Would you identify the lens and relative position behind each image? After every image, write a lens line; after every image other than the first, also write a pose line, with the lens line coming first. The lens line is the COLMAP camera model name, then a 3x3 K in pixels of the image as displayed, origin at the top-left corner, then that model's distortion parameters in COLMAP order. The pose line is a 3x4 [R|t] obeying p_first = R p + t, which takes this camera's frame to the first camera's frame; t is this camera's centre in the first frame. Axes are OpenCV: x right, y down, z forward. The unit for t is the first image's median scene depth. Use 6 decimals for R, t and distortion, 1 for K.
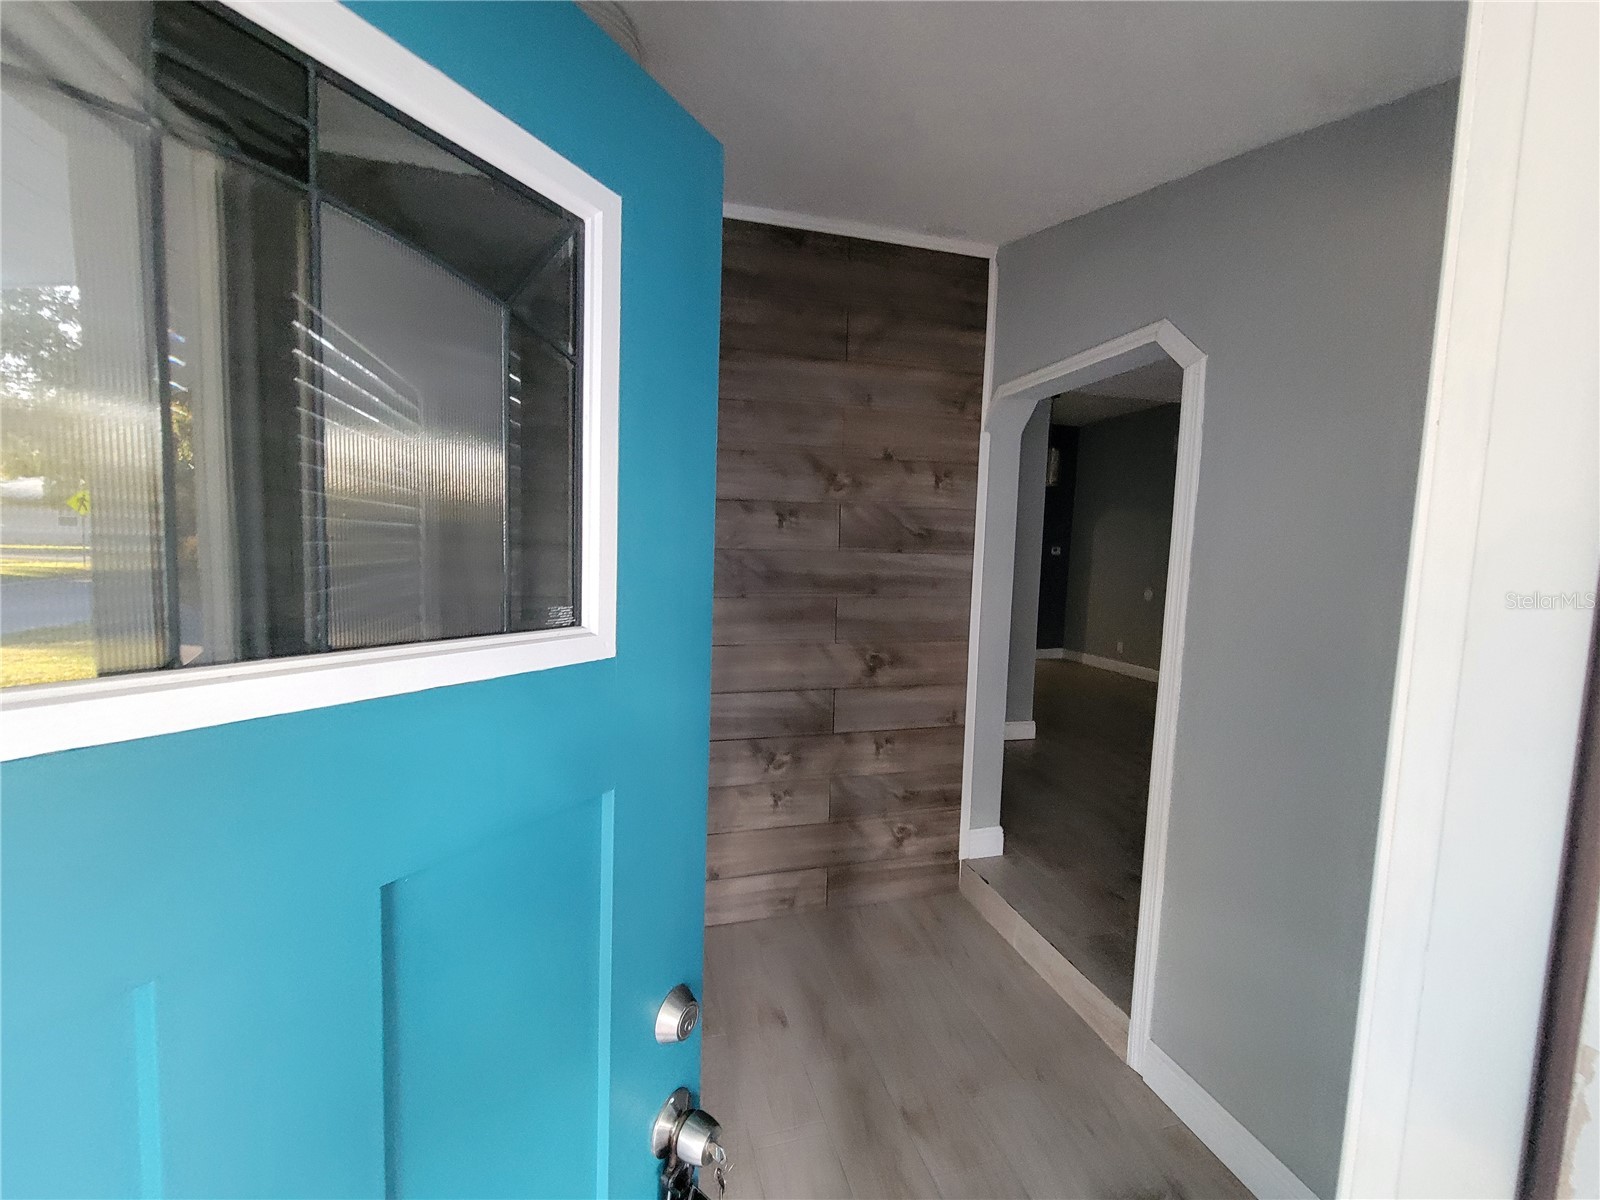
lens RADIAL K [[654.6, 0, 800.0], [0, 654.6, 600.0], [0, 0, 1]] dist [0.001792, -0.000549]
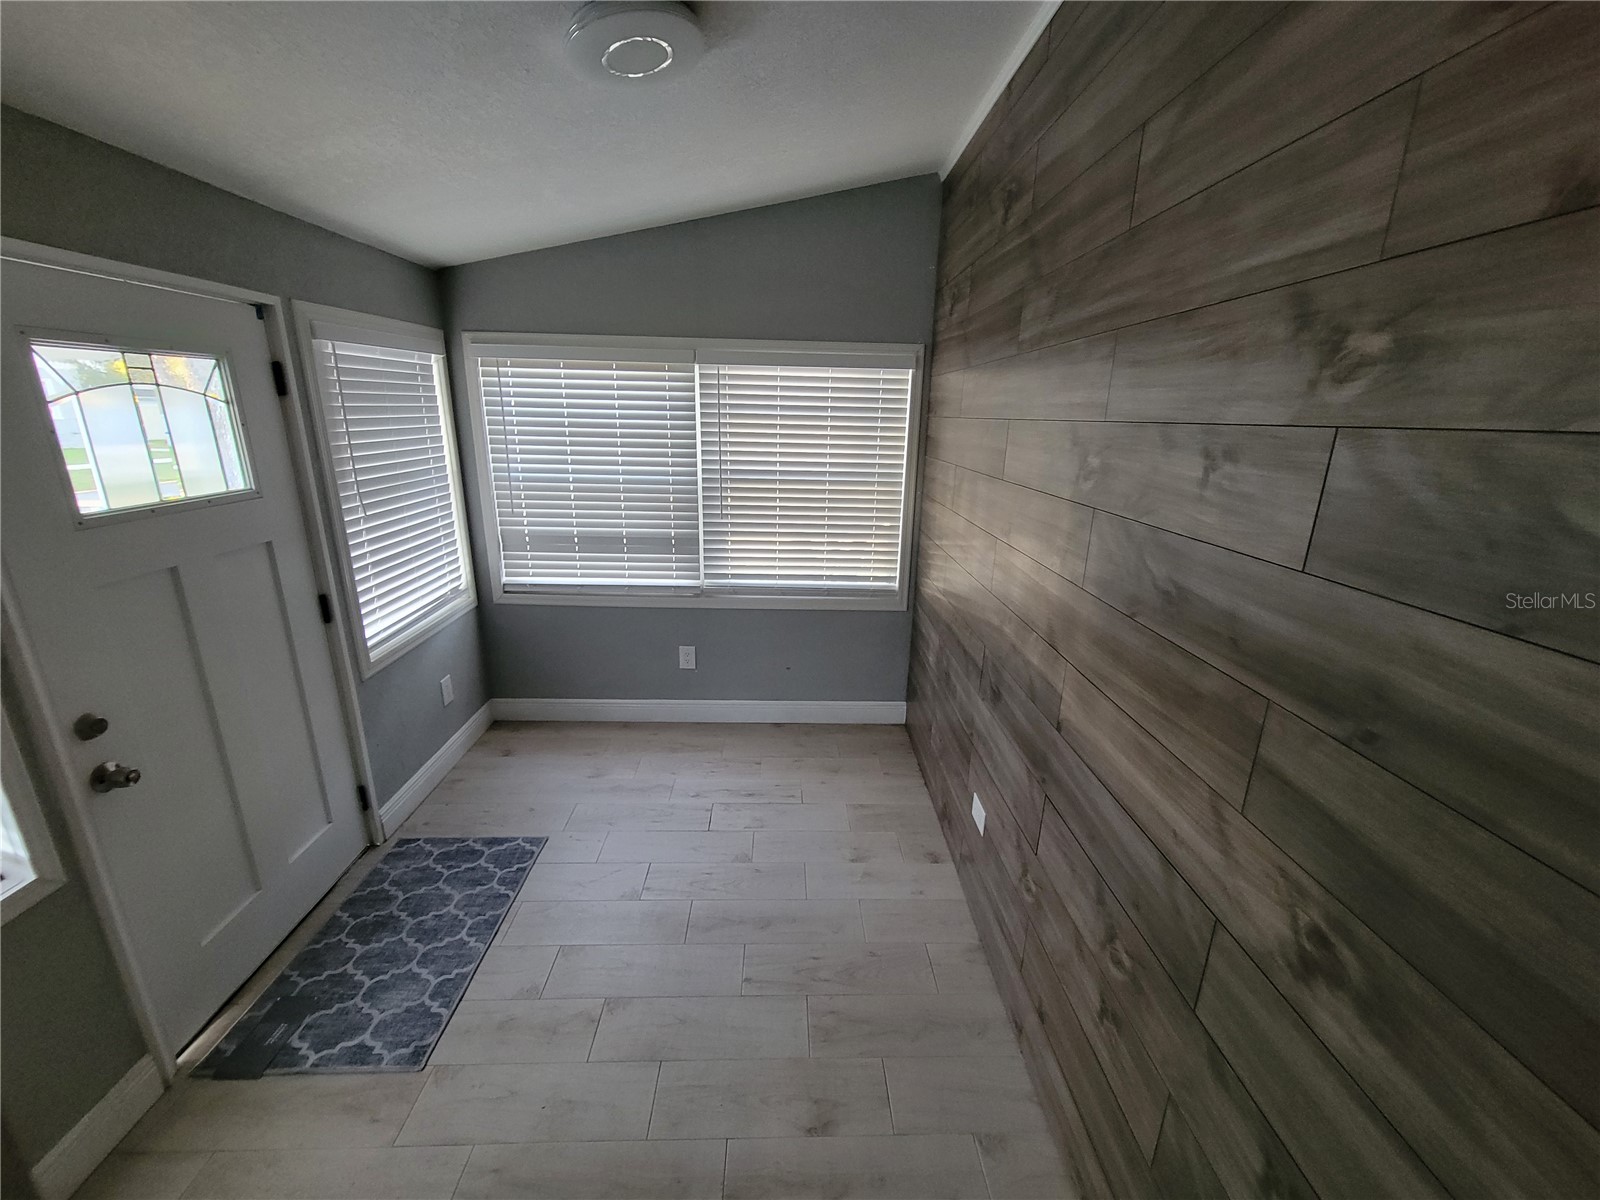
lens RADIAL K [[654.6, 0, 800.0], [0, 654.6, 600.0], [0, 0, 1]] dist [0.001792, -0.000549]
pose [[-0.244112, 0.239589, -0.939684, 0.444242], [-0.107001, 0.956428, 0.271655, -0.126654], [0.963826, 0.166862, -0.207839, 0.841036]]
